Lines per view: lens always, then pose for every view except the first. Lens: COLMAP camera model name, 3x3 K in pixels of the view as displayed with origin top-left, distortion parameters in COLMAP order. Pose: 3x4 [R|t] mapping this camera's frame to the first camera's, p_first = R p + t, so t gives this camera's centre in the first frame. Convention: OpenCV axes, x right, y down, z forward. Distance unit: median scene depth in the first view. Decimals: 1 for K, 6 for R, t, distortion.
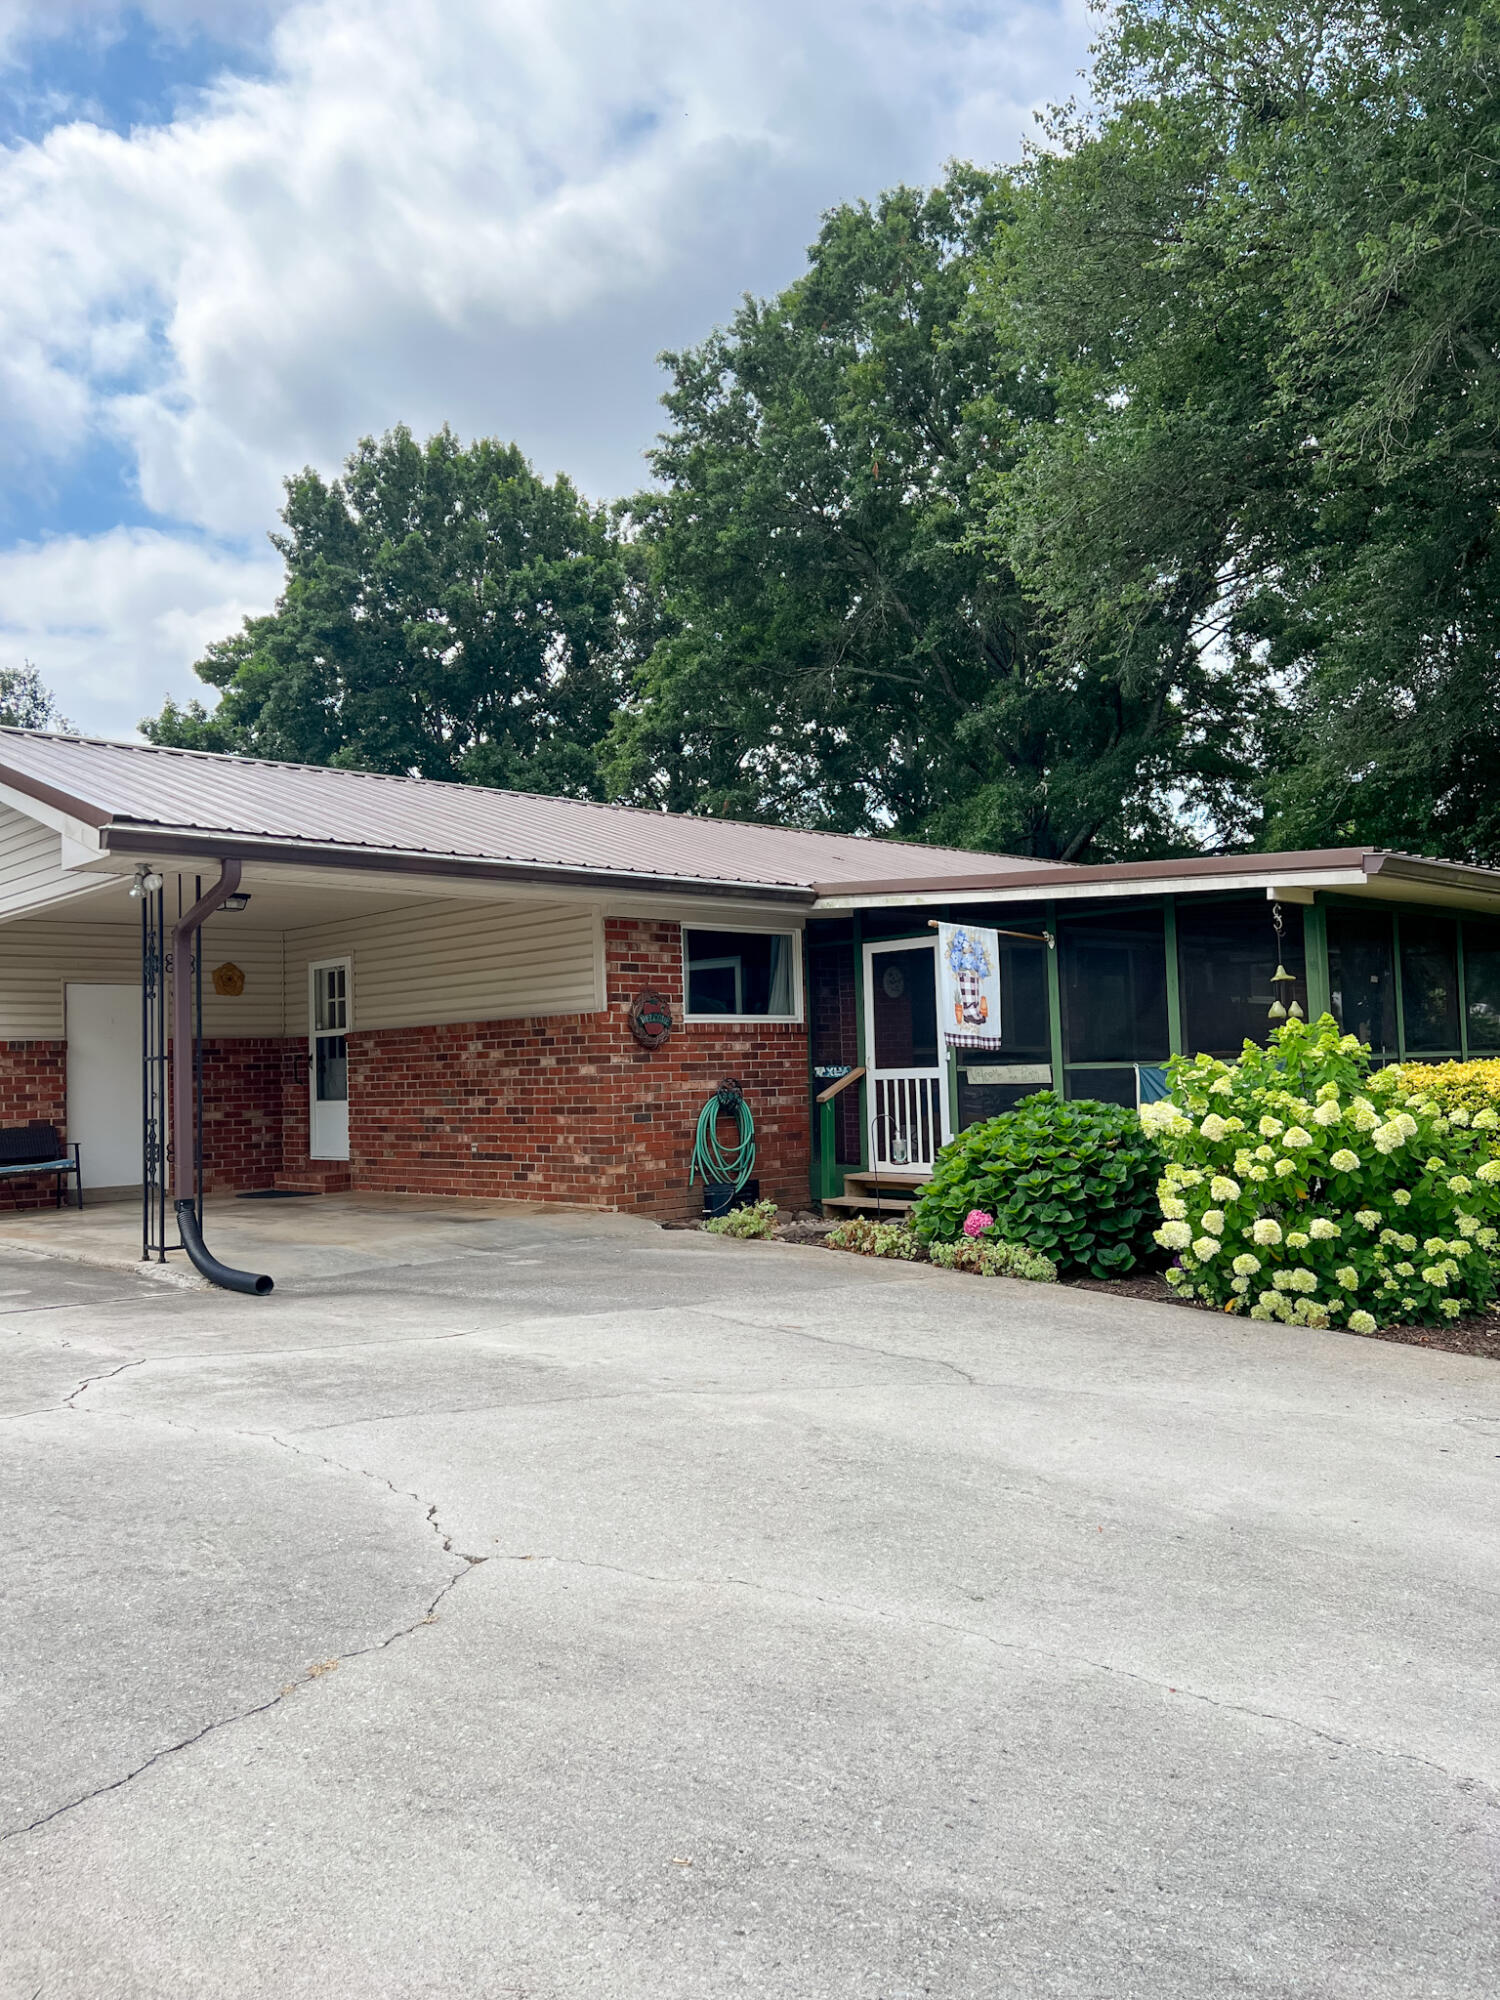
lens RADIAL K [[1471.1, 0, 745.2], [0, 1471.1, 1001.8], [0, 0, 1]] dist [0.046378, -0.013379]
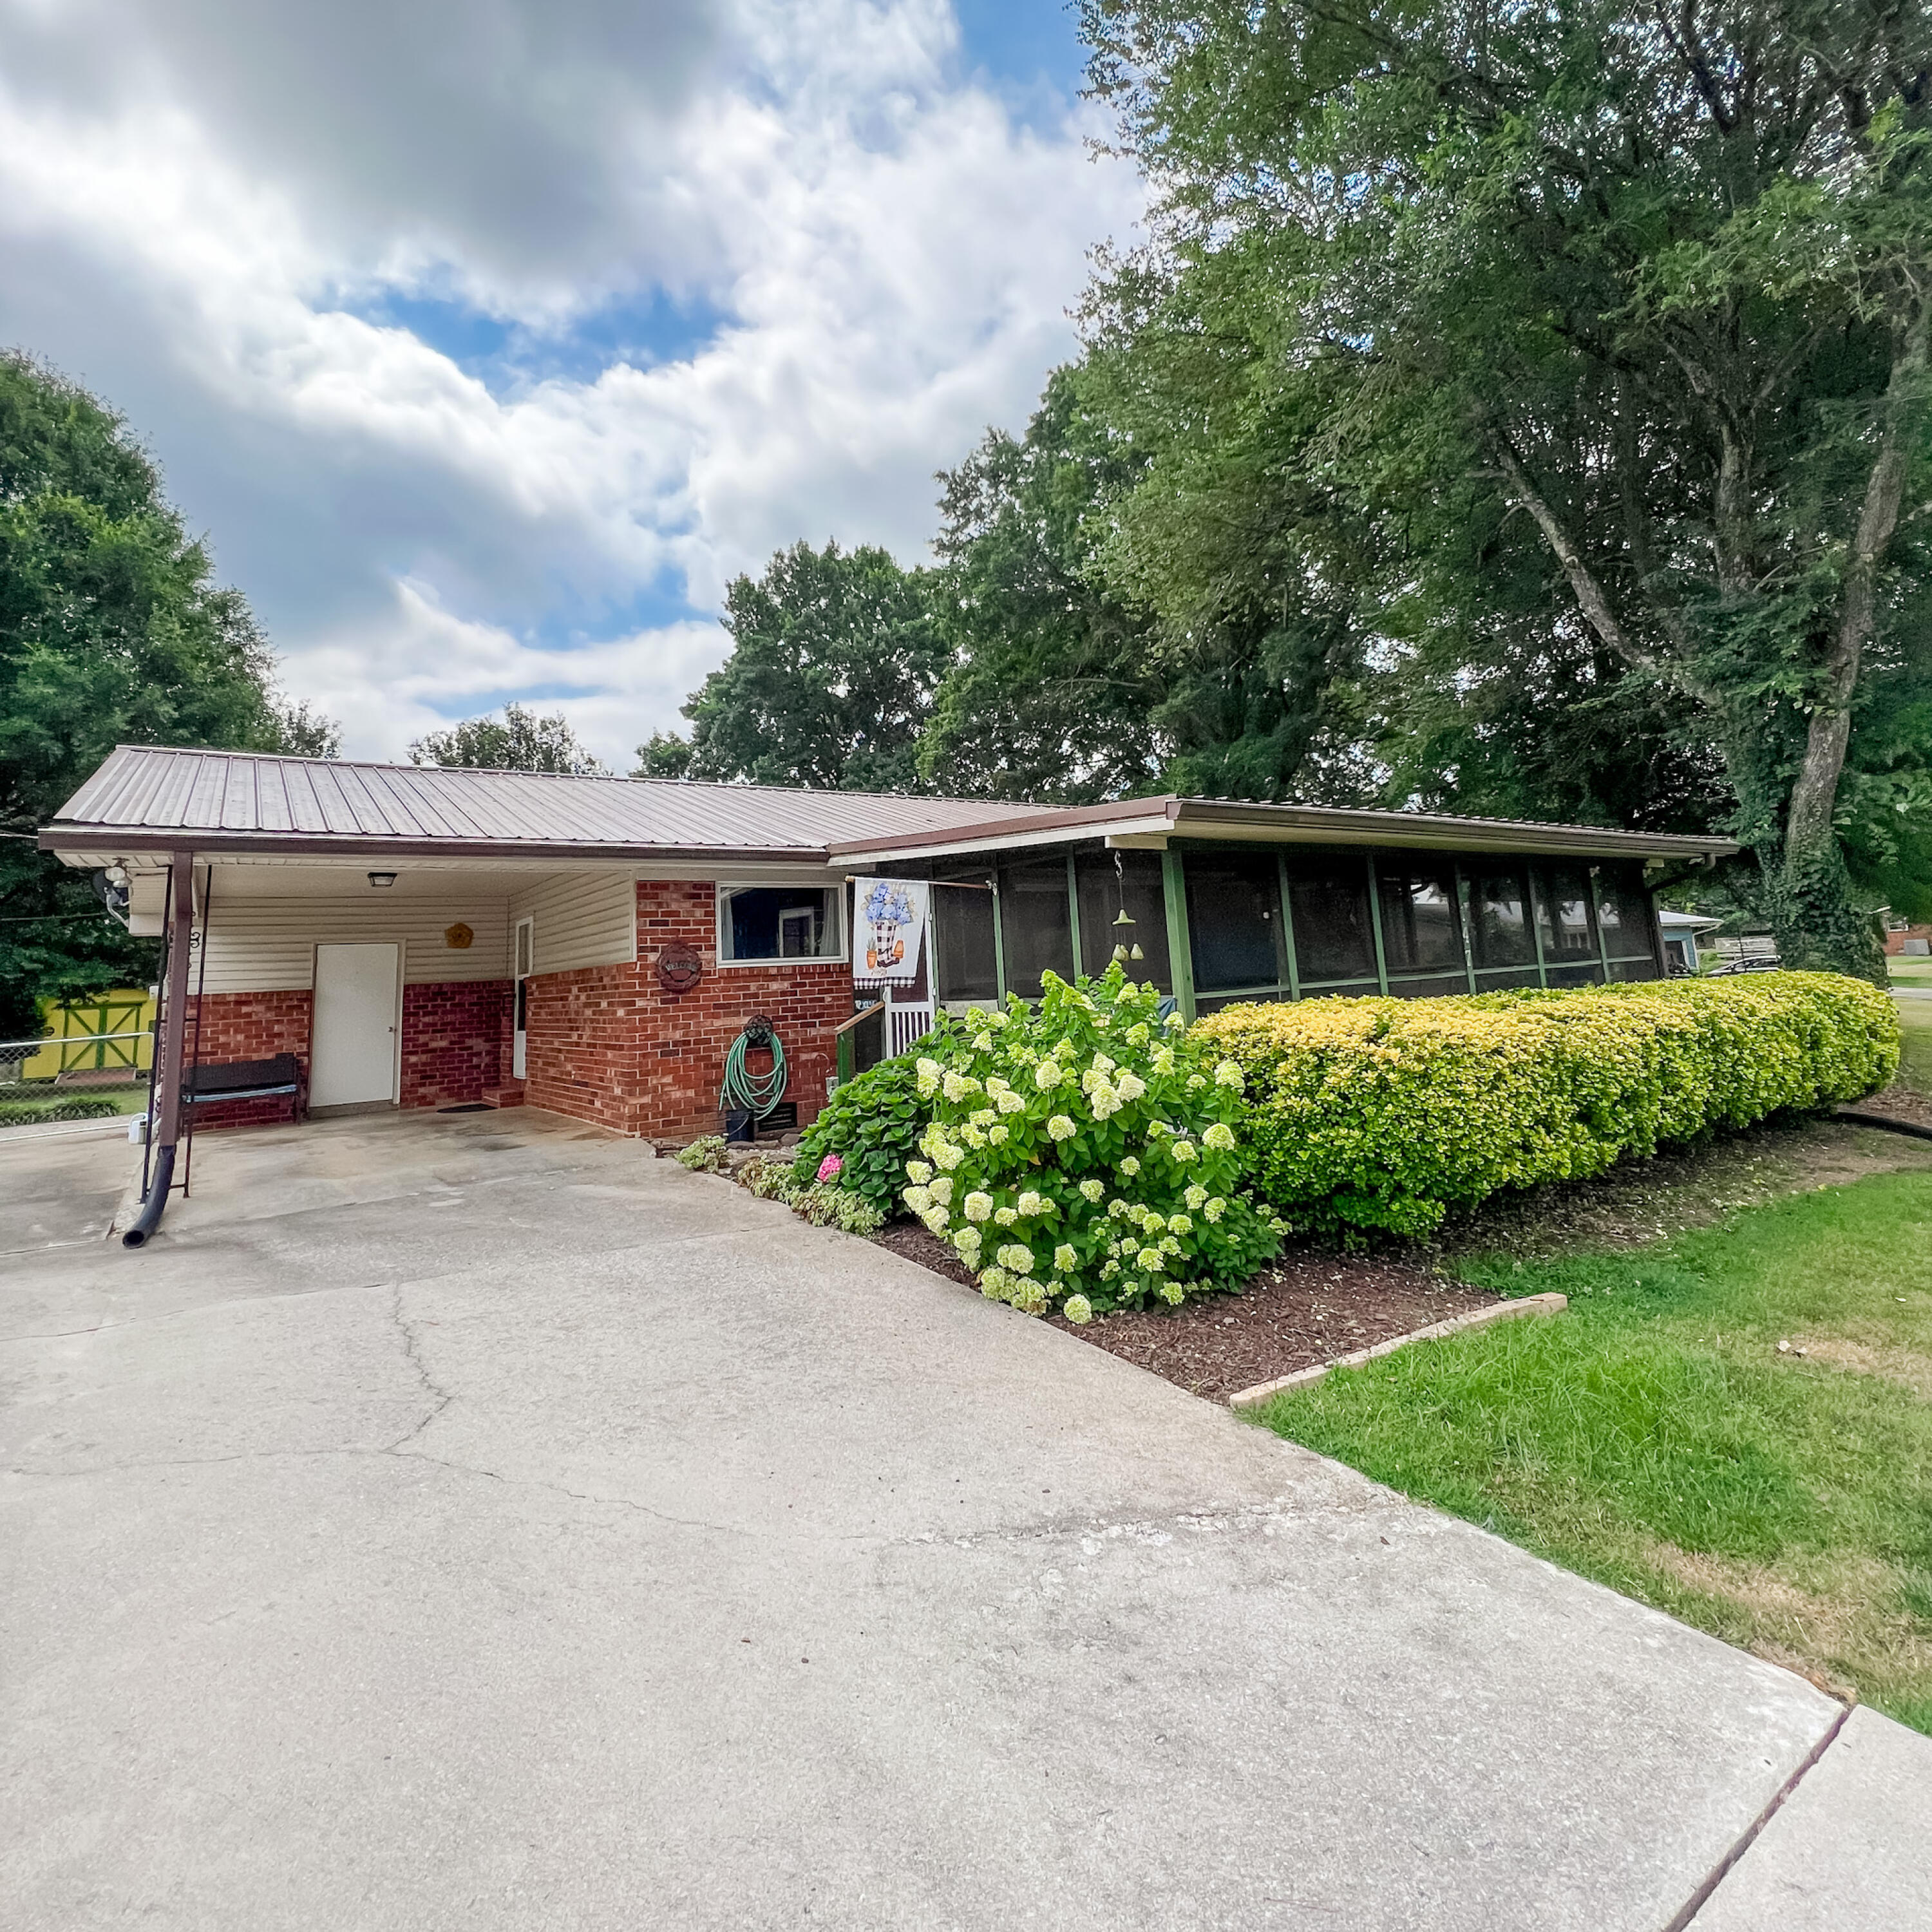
lens RADIAL K [[1037.8, 0, 963.2], [0, 1037.8, 810.2], [0, 0, 1]] dist [-0.003209, 0.000818]
pose [[0.991580, -0.045182, -0.121359, 0.258008], [0.031714, 0.993348, -0.110696, -0.012634], [0.125553, 0.105915, 0.986417, 0.192586]]
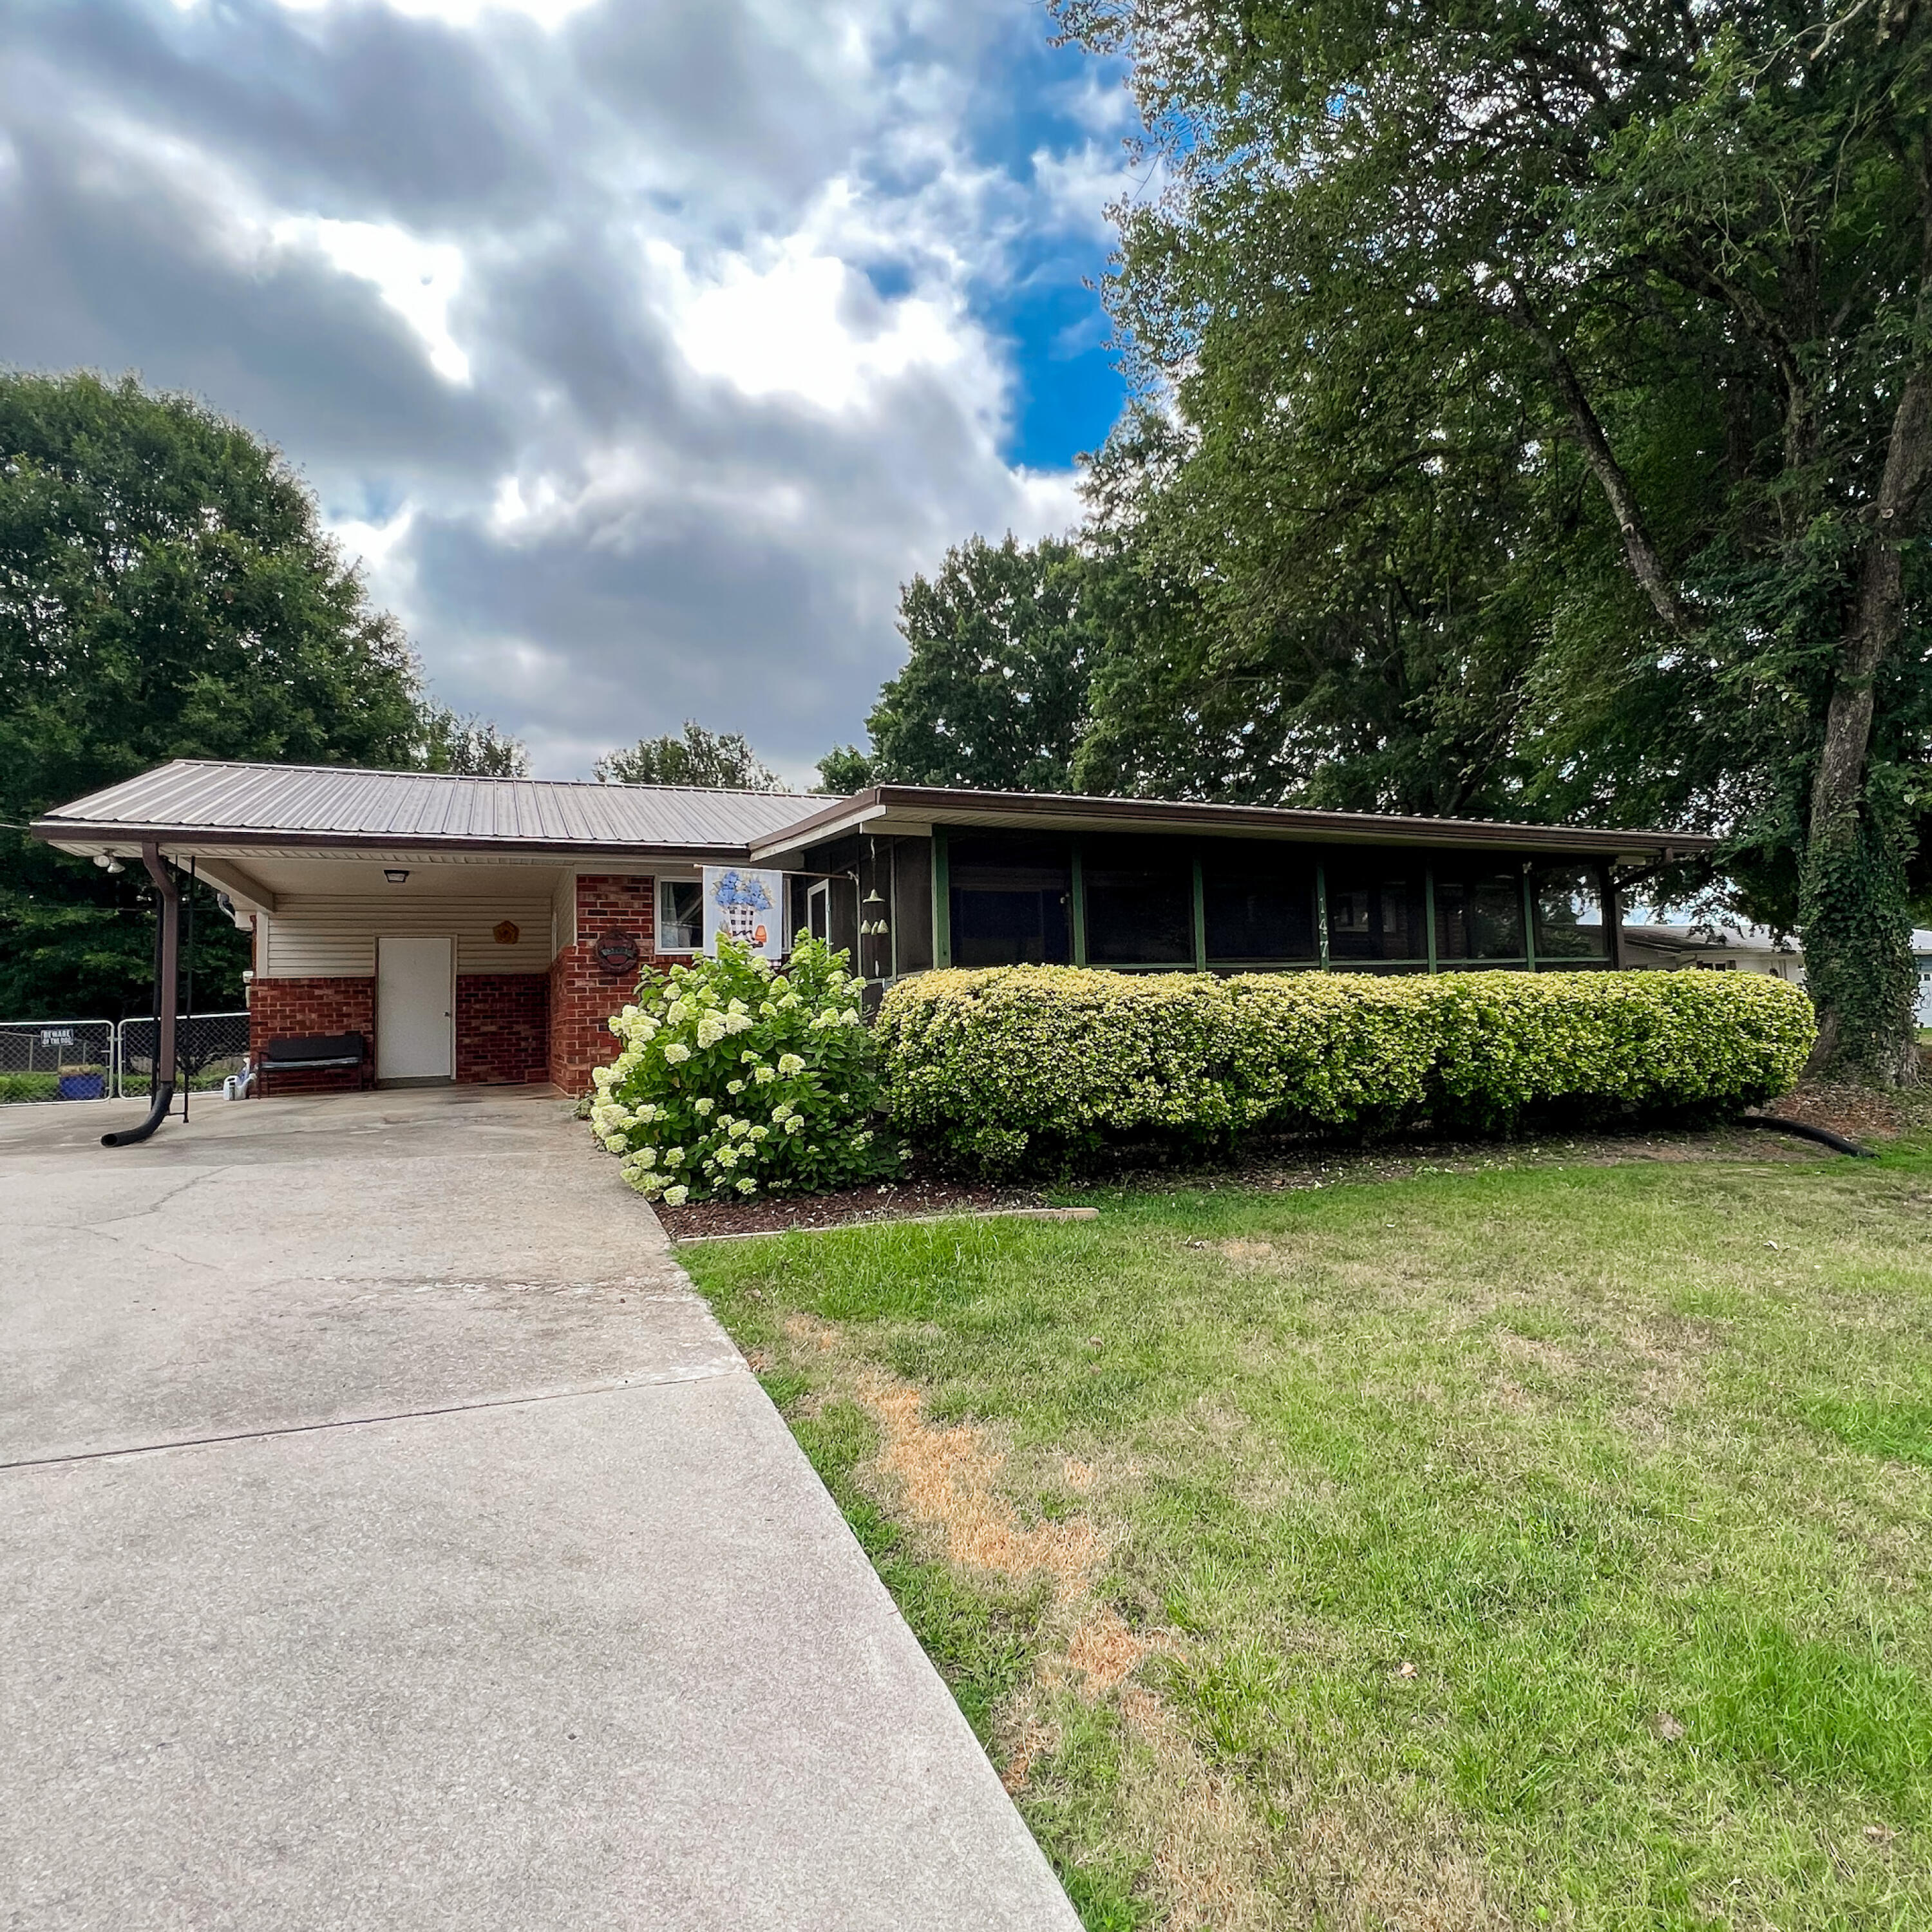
lens RADIAL K [[1108.4, 0, 1017.8], [0, 1108.4, 941.7], [0, 0, 1]] dist [-0.006521, 0.002671]
pose [[0.959803, -0.023737, -0.279670, 0.534283], [0.021073, 0.999699, -0.012528, 0.022056], [0.279883, 0.006131, 0.960015, 0.152119]]
